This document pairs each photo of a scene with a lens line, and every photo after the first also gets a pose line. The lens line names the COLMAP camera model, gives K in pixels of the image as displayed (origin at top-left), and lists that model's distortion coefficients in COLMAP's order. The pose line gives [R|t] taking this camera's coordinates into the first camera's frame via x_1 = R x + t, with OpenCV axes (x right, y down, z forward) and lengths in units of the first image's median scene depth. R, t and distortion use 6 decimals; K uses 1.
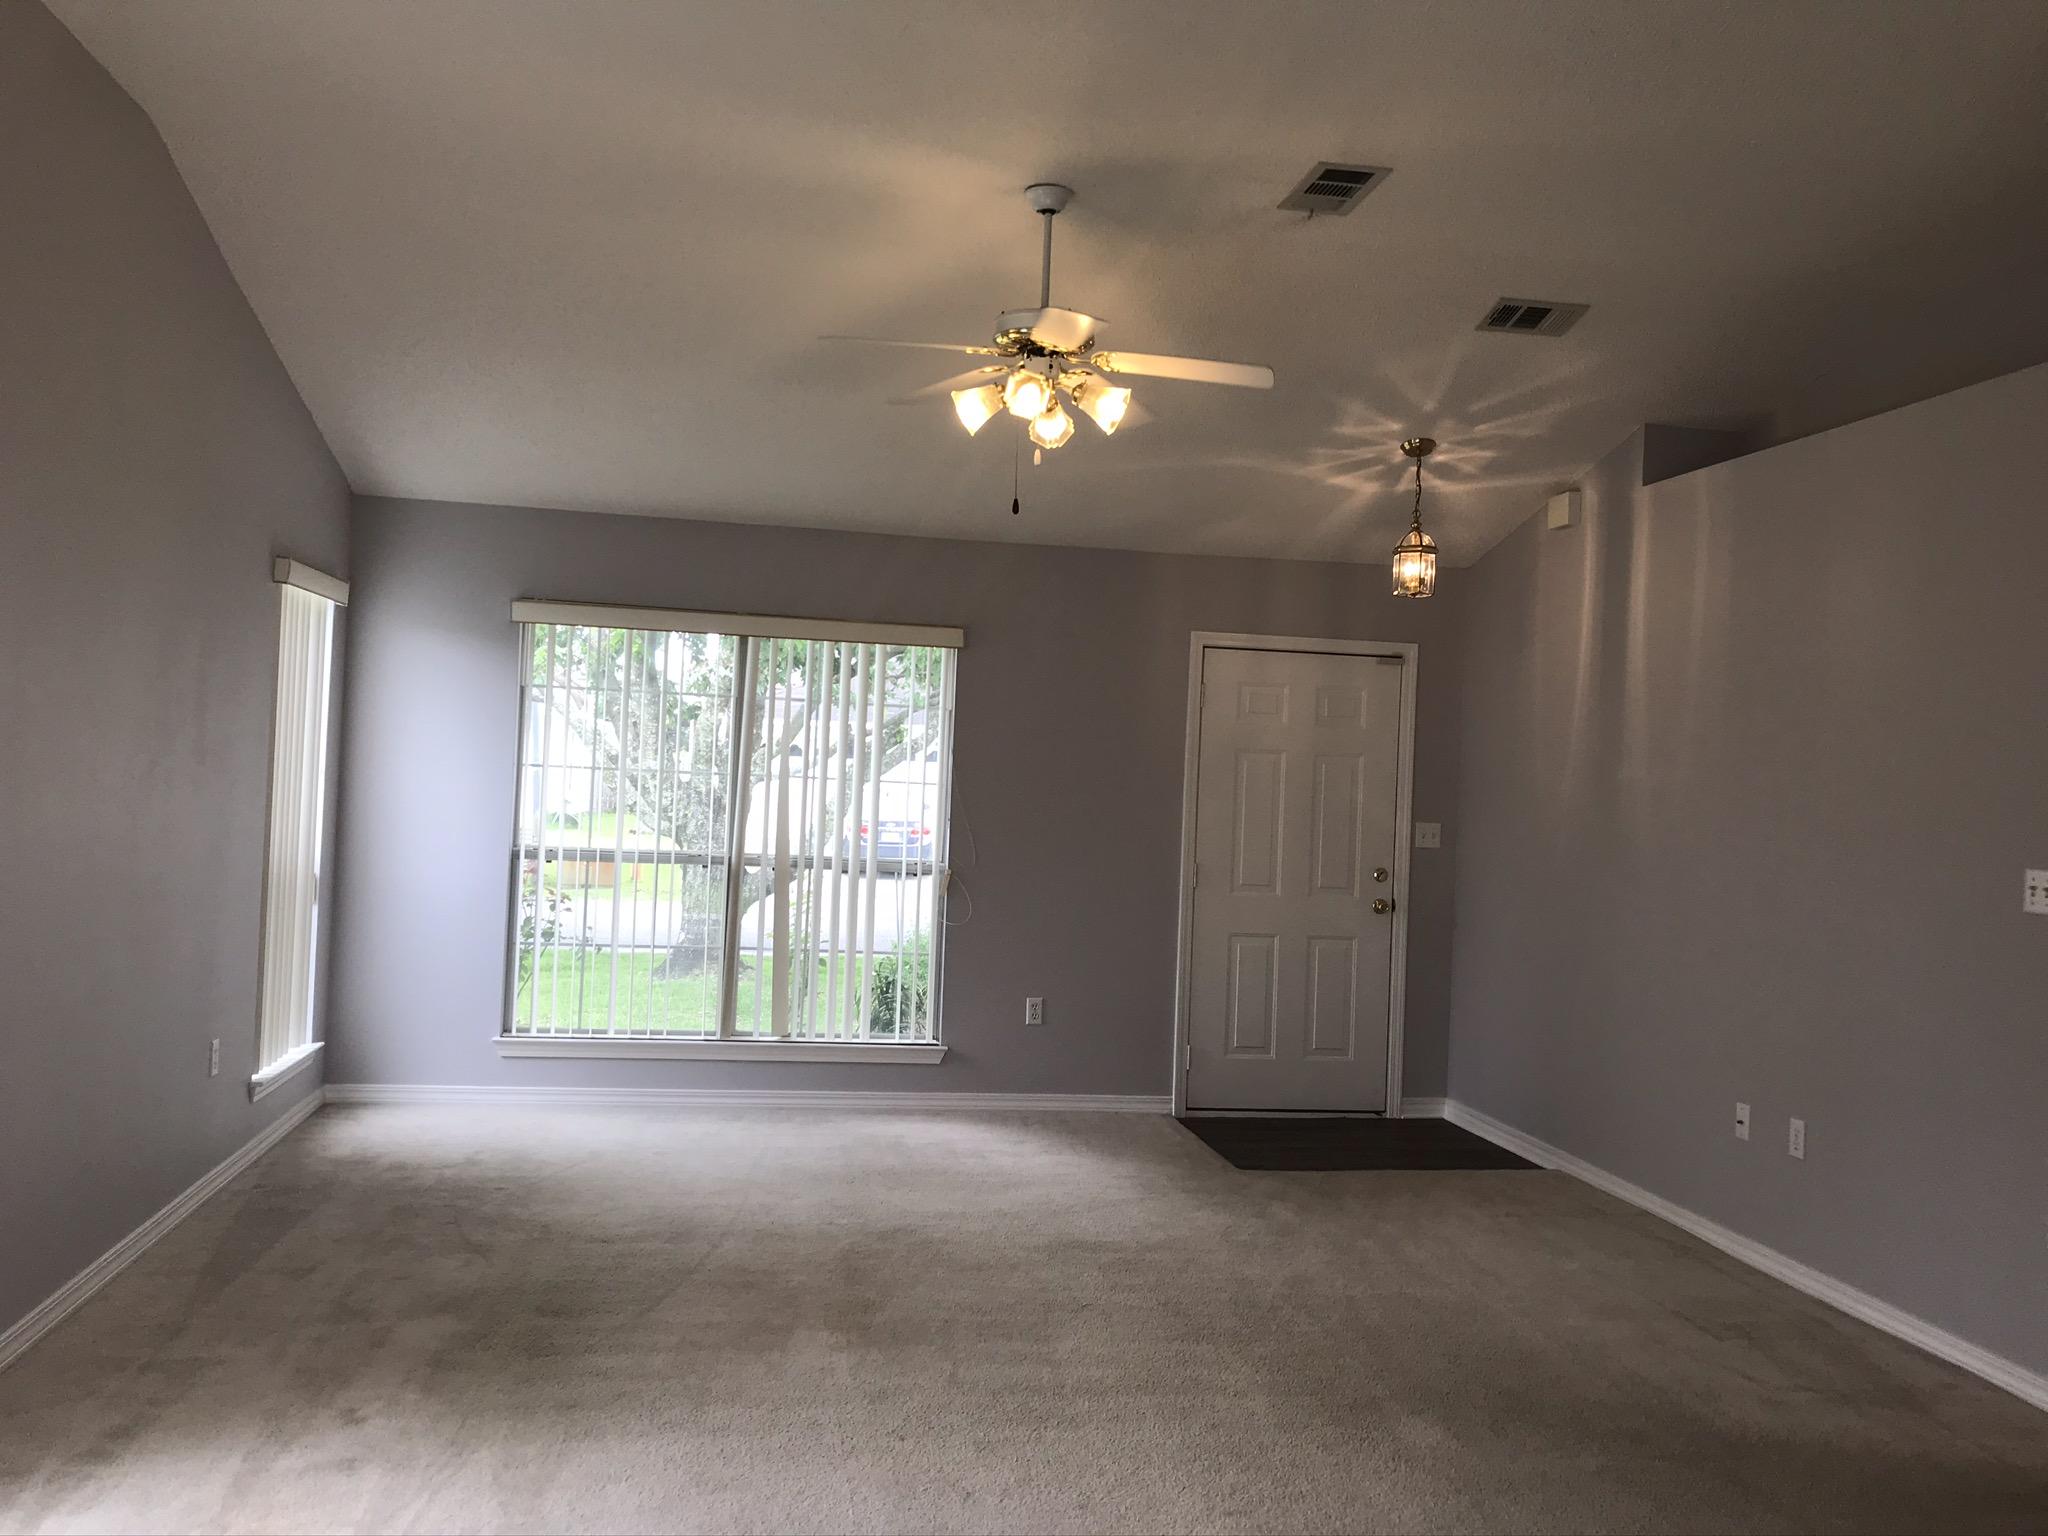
lens RADIAL K [[1684.1, 0, 1043.1], [0, 1684.1, 747.9], [0, 0, 1]] dist [0.036490, -0.021525]
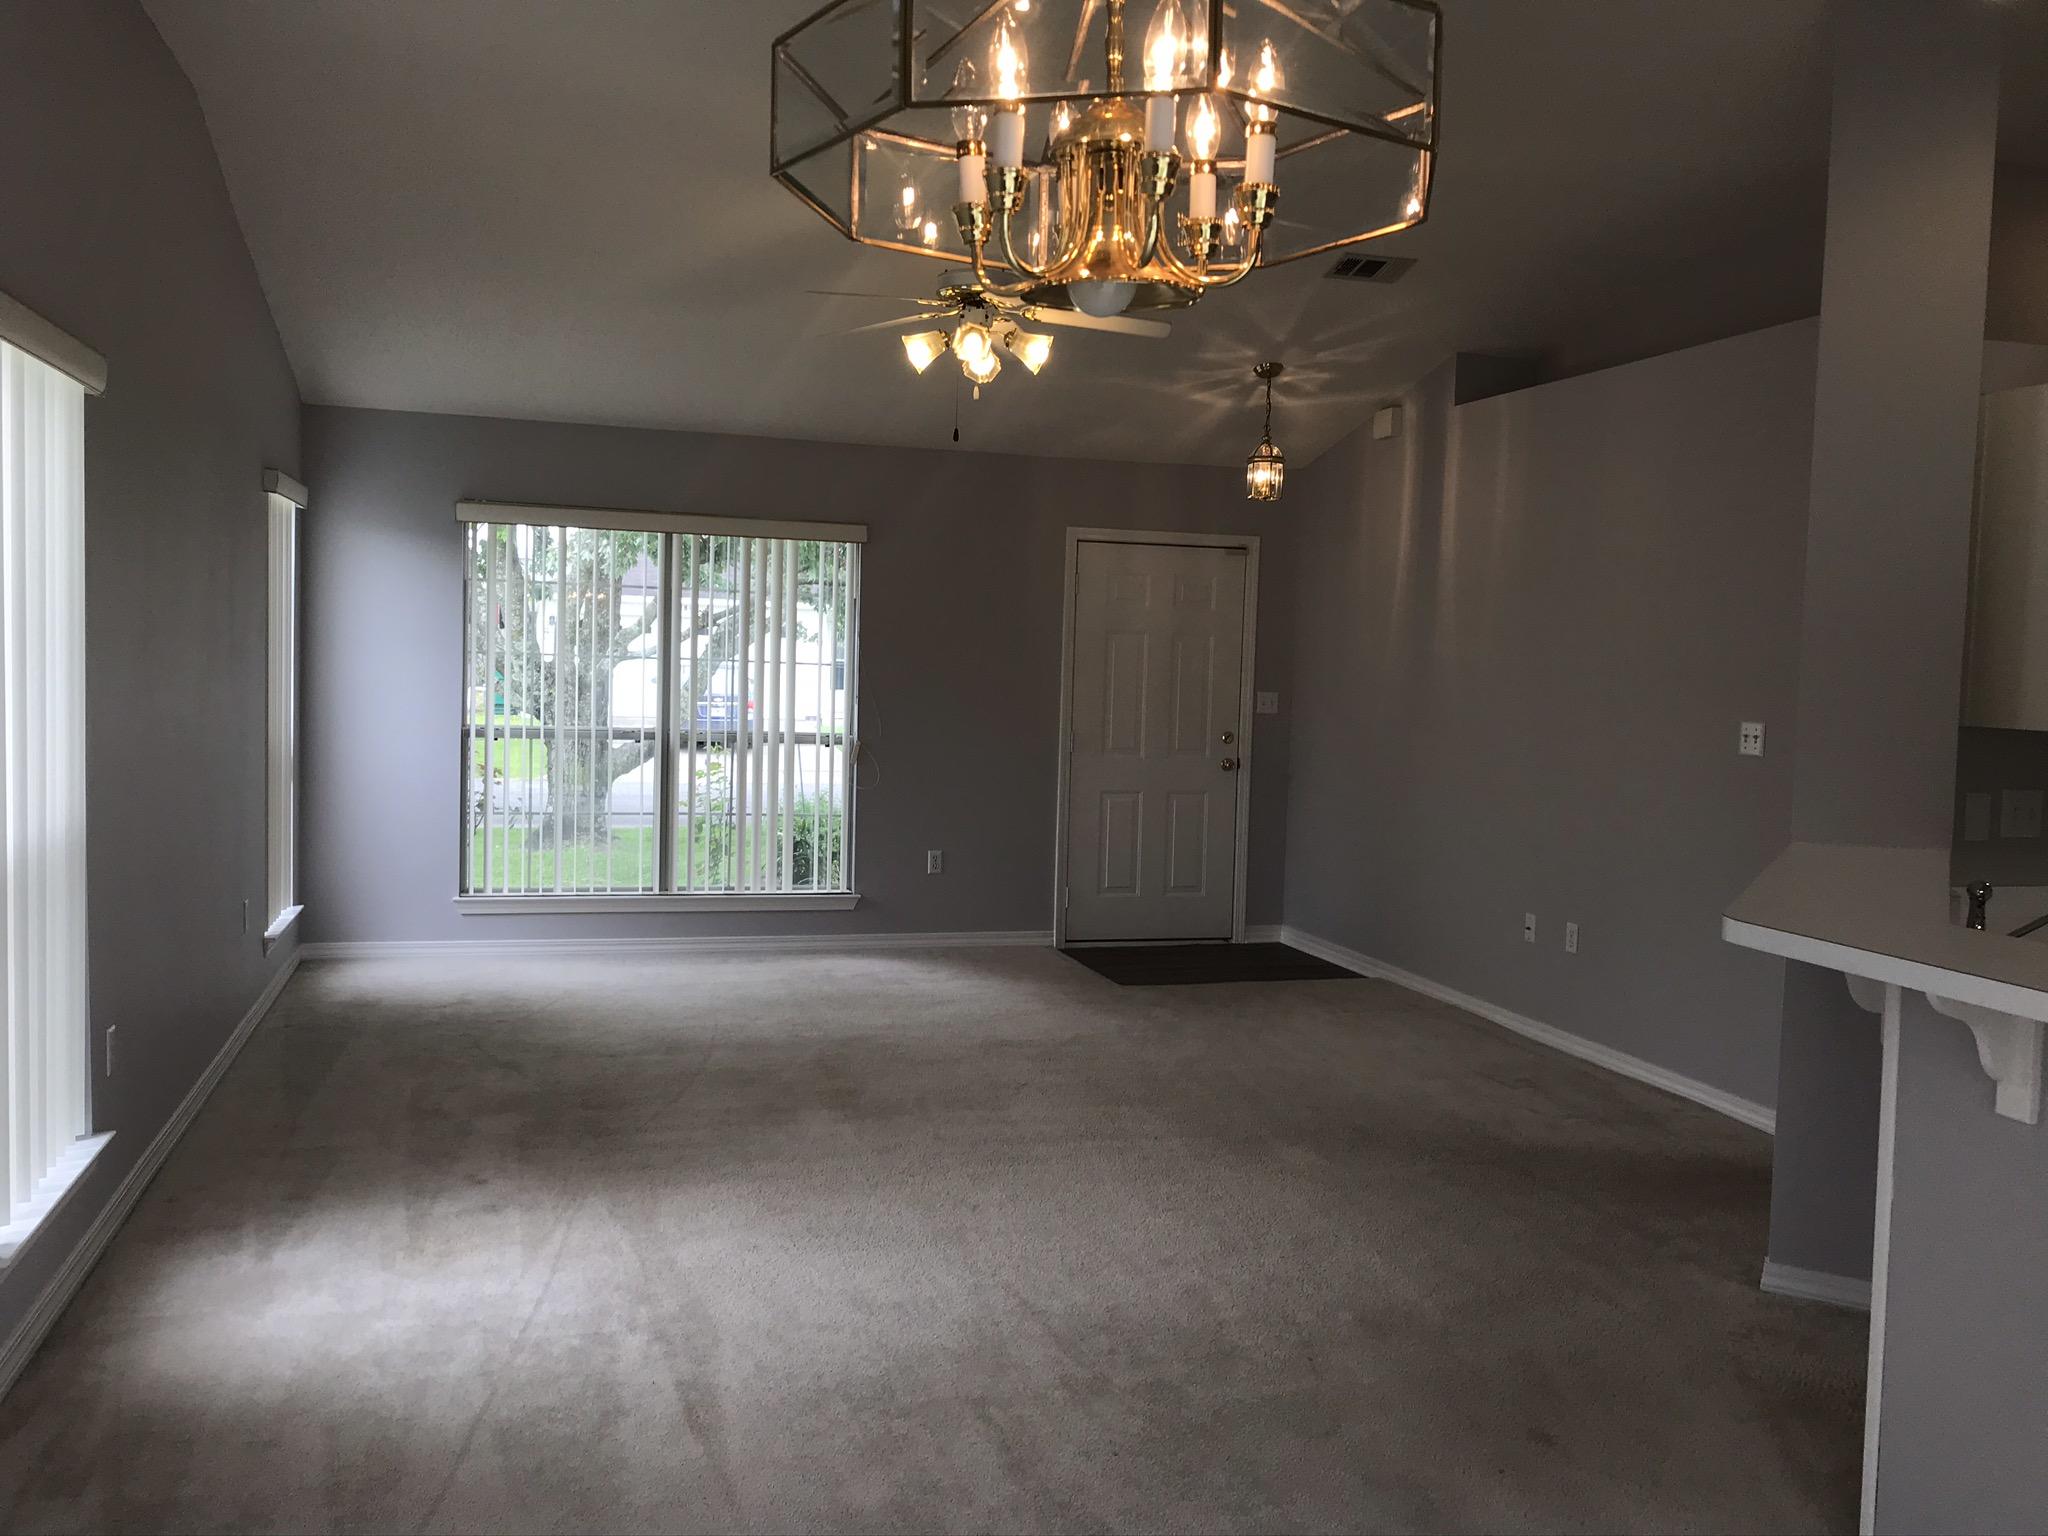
lens RADIAL K [[1684.1, 0, 1038.6], [0, 1684.1, 760.3], [0, 0, 1]] dist [0.036490, -0.021525]
pose [[0.992809, -0.020648, 0.117919, -0.080064], [0.010576, 0.996290, 0.085405, -0.011264], [-0.119245, -0.083544, 0.989344, -0.159142]]
